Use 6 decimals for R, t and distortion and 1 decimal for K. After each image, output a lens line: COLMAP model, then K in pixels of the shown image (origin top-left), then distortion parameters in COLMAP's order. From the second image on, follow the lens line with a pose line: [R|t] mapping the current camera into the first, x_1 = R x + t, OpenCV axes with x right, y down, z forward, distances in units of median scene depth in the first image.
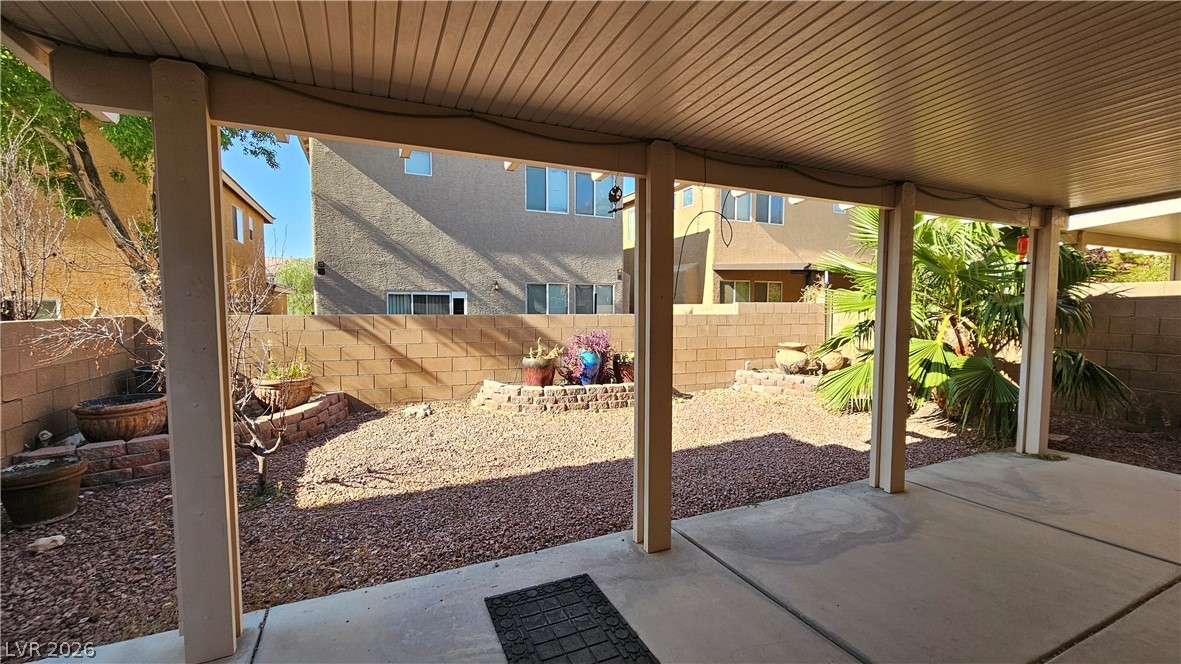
lens RADIAL K [[484.5, 0, 599.8], [0, 484.5, 327.0], [0, 0, 1]] dist [-0.002042, 0.000239]
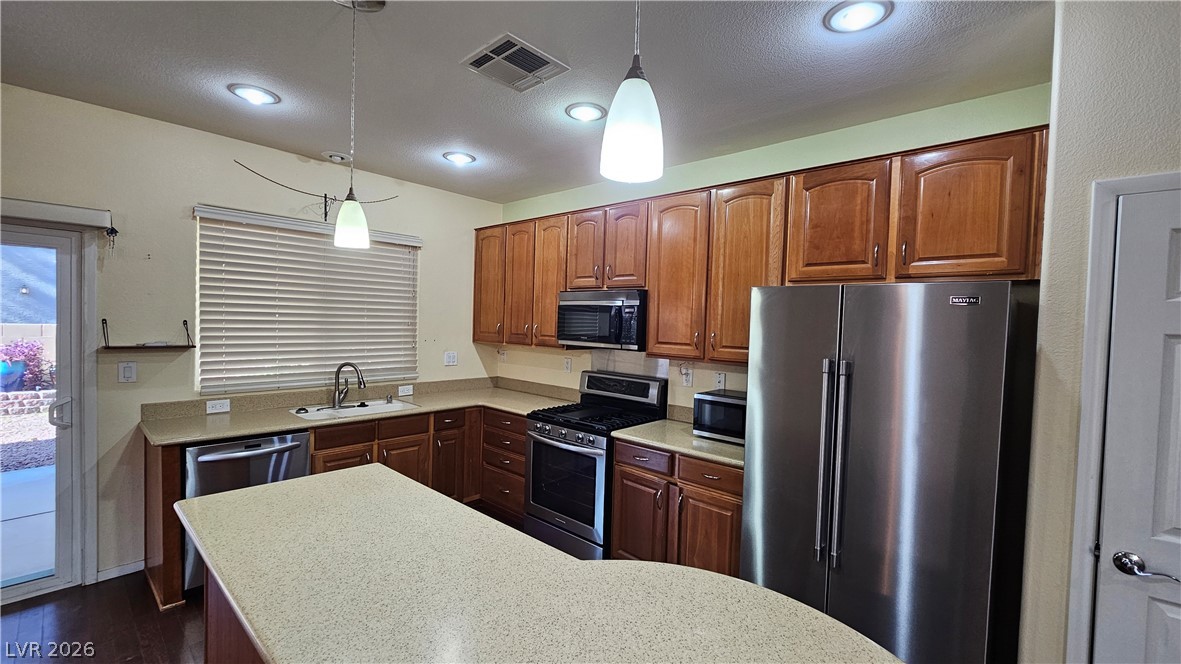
lens RADIAL K [[484.5, 0, 589.9], [0, 484.5, 332.5], [0, 0, 1]] dist [-0.002042, 0.000239]
pose [[0.924710, 0.015722, 0.380347, 0.770561], [-0.010672, 0.999825, -0.015382, -0.004186], [-0.380522, 0.010164, 0.924716, -0.417943]]
